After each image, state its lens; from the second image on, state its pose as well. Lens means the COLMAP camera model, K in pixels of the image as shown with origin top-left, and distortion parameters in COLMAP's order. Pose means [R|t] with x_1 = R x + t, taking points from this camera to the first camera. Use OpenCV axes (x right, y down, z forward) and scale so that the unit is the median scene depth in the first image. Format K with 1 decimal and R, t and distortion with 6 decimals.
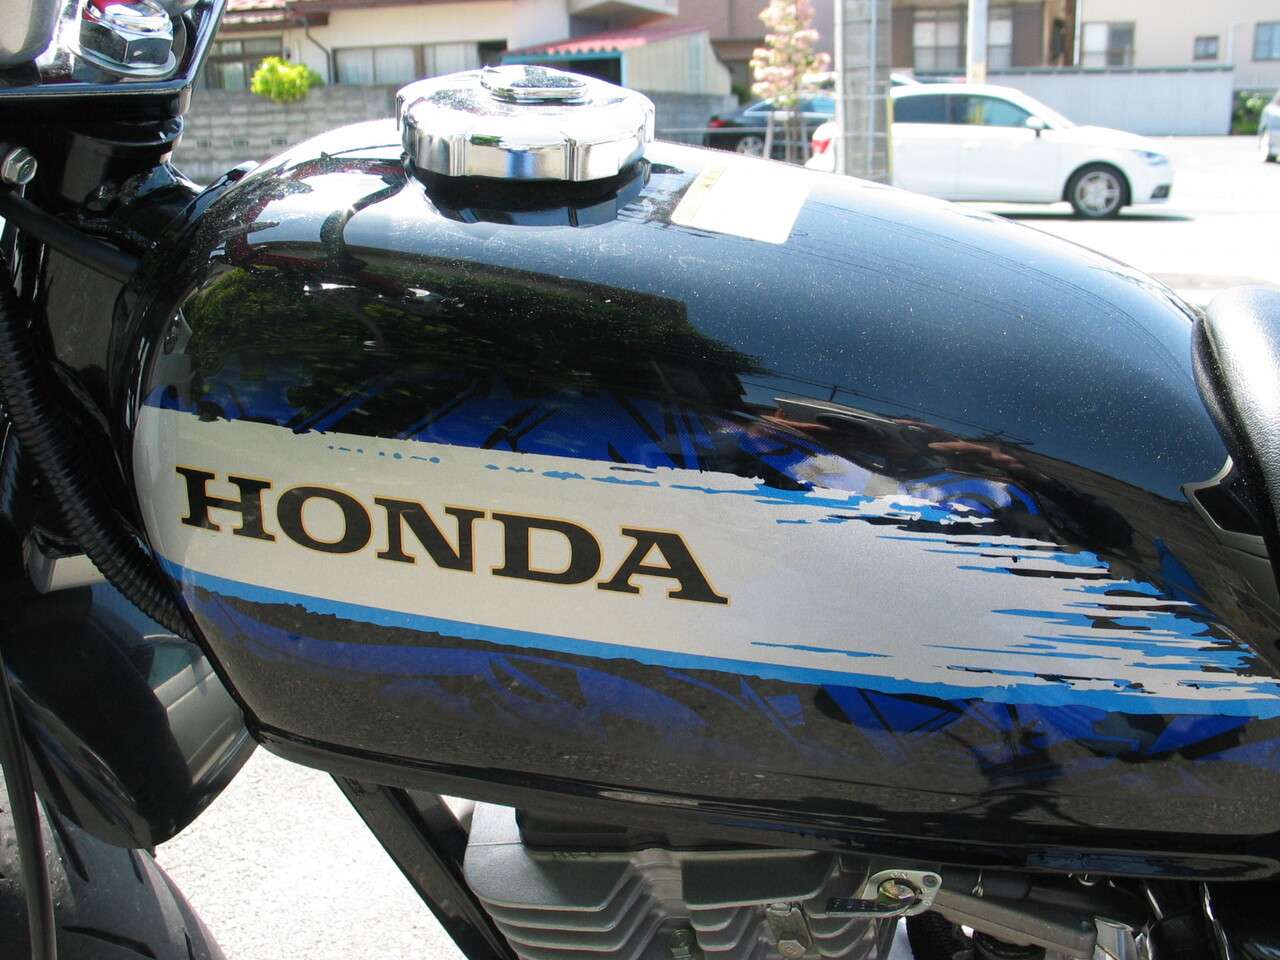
lens RADIAL K [[1333.3, 0, 656.7], [0, 1333.3, 477.0], [0, 0, 1]] dist [-0.200255, 0.244209]
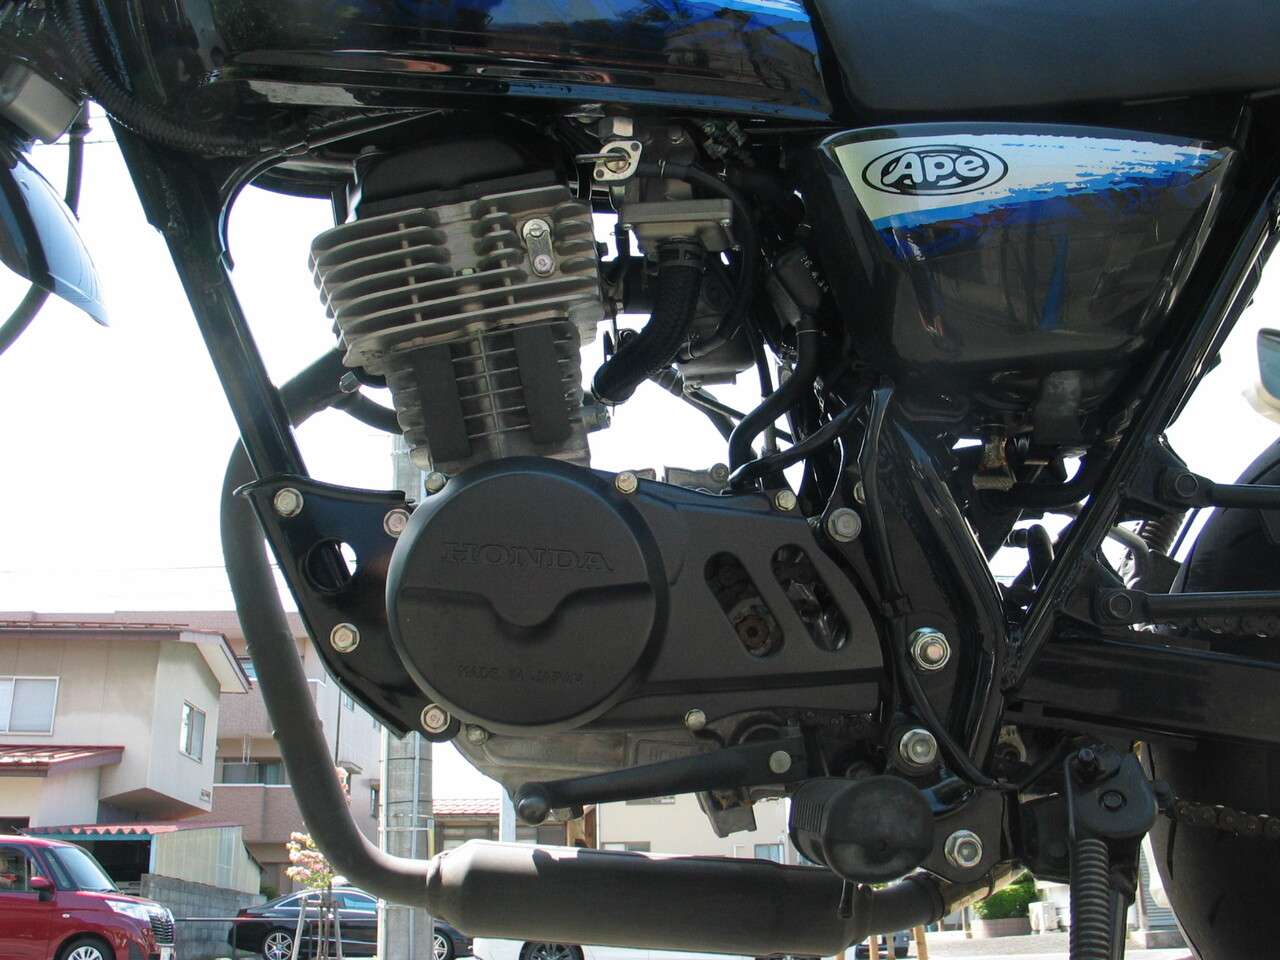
lens RADIAL K [[1333.3, 0, 656.7], [0, 1333.3, 477.0], [0, 0, 1]] dist [-0.200255, 0.244209]
pose [[0.941244, 0.116800, 0.316886, -0.016483], [0.095097, 0.808667, -0.580530, 0.105266], [-0.324061, 0.576555, 0.750046, -0.003624]]
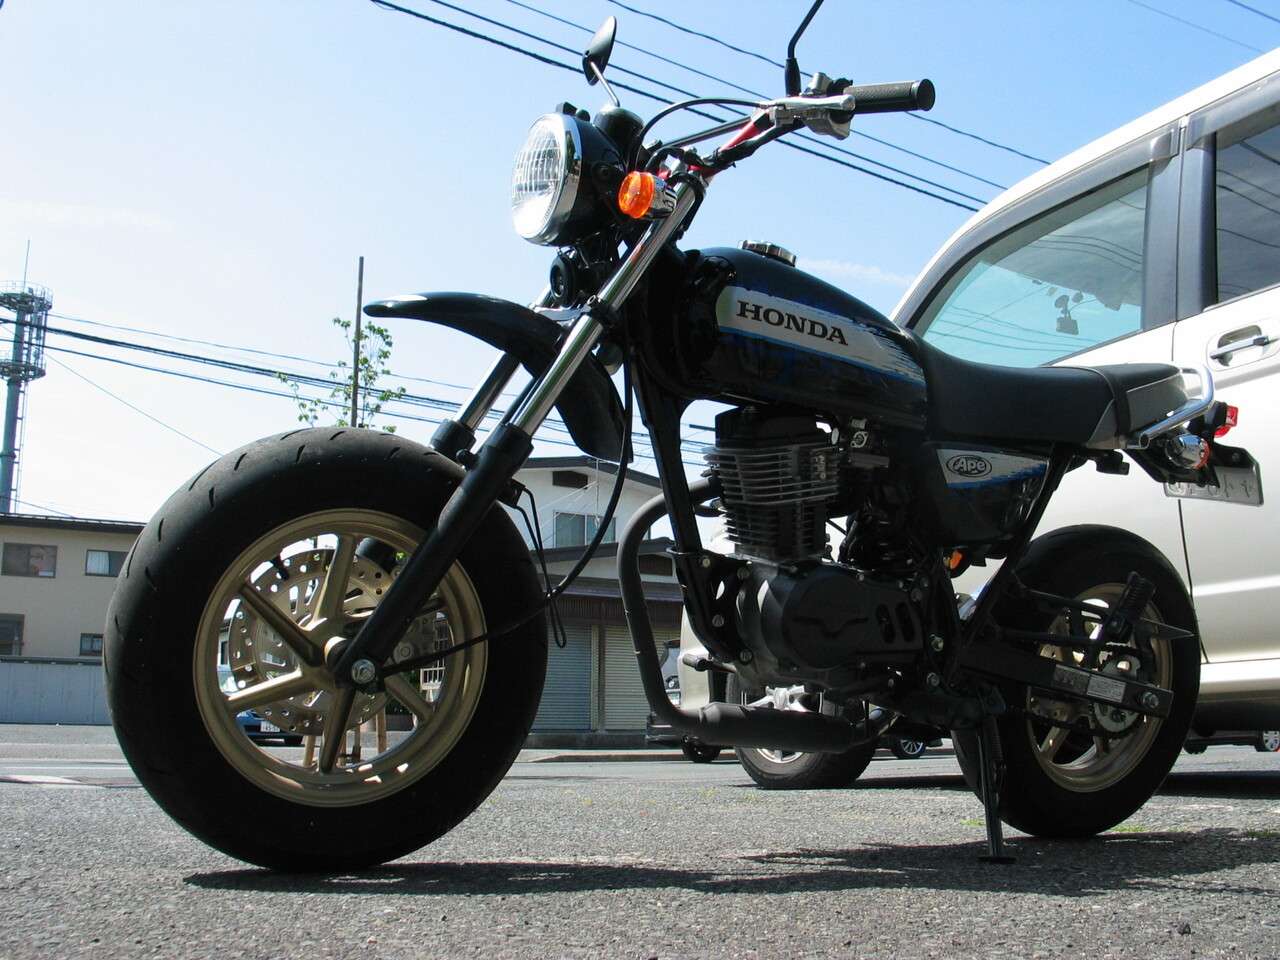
lens RADIAL K [[1333.3, 0, 656.7], [0, 1333.3, 477.0], [0, 0, 1]] dist [-0.200255, 0.244209]
pose [[0.672080, 0.154886, 0.724098, -0.207375], [0.193690, 0.907061, -0.373798, 0.119080], [-0.714698, 0.391473, 0.579618, -0.058155]]
